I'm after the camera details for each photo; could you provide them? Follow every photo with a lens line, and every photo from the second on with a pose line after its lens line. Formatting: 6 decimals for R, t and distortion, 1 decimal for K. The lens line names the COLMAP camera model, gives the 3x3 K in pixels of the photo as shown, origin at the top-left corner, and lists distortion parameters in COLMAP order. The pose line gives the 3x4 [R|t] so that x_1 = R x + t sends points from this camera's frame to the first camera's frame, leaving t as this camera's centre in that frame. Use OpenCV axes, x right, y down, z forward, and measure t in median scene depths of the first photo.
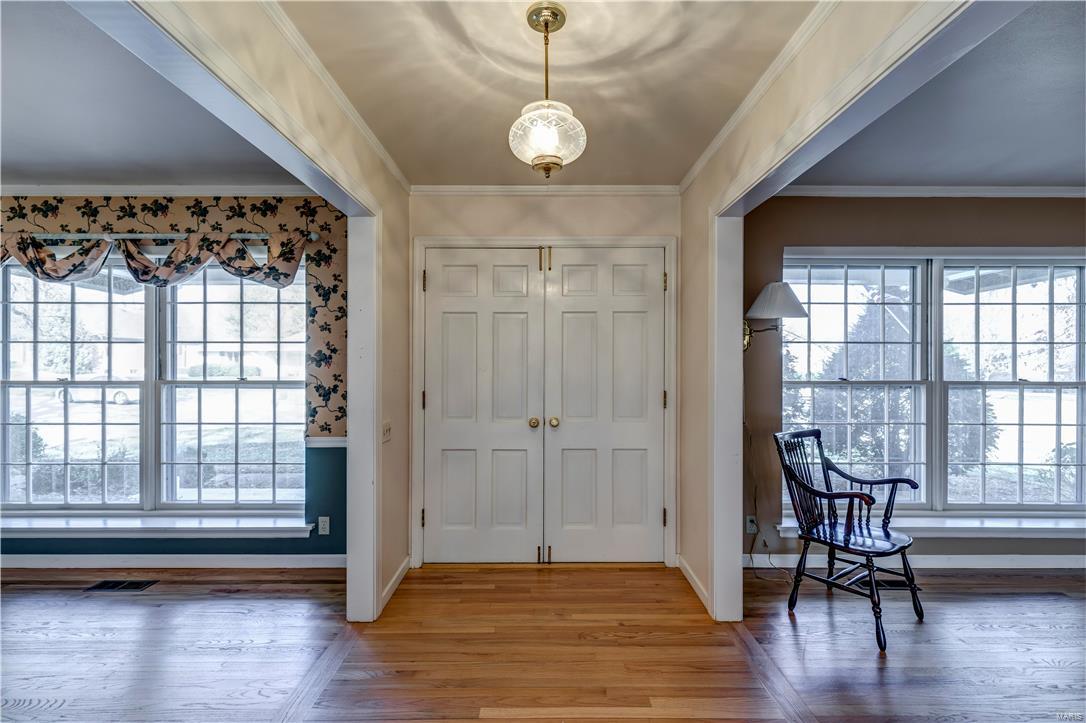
lens RADIAL K [[488.3, 0, 545.3], [0, 488.3, 363.2], [0, 0, 1]] dist [0.004298, 0.000271]
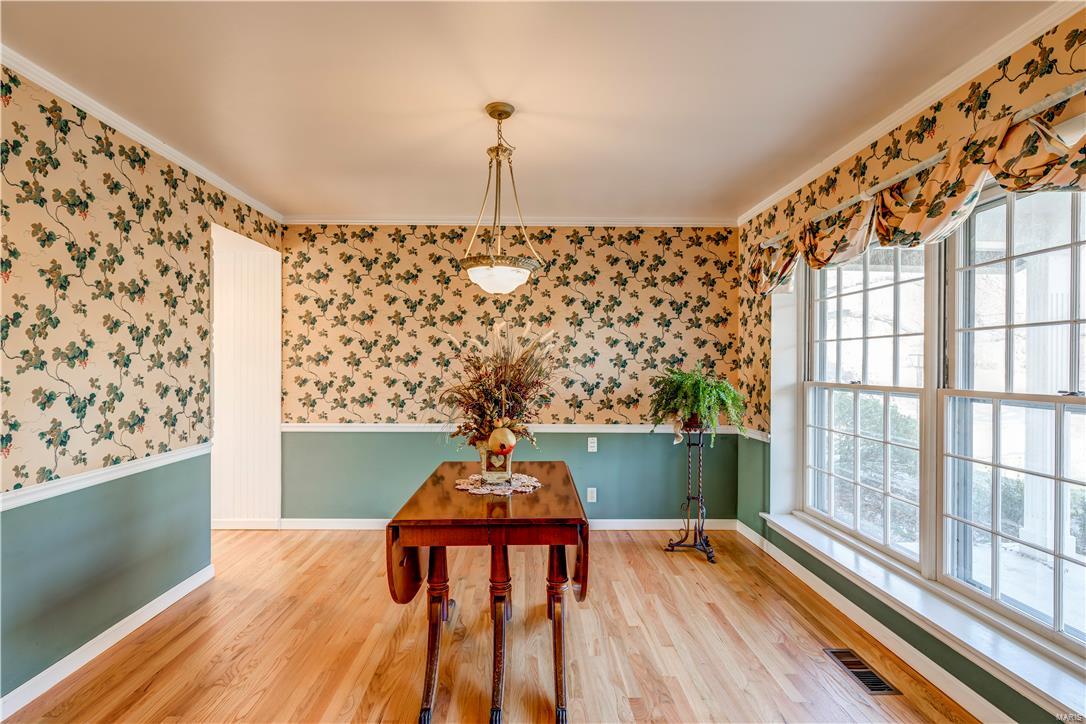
lens RADIAL K [[534.2, 0, 540.0], [0, 534.2, 365.7], [0, 0, 1]] dist [0.004736, 0.000407]
pose [[0.003523, -0.000234, -0.999994, -0.070794], [-0.006830, 0.999977, -0.000258, 0.007938], [0.999970, 0.006830, 0.003522, 0.494115]]
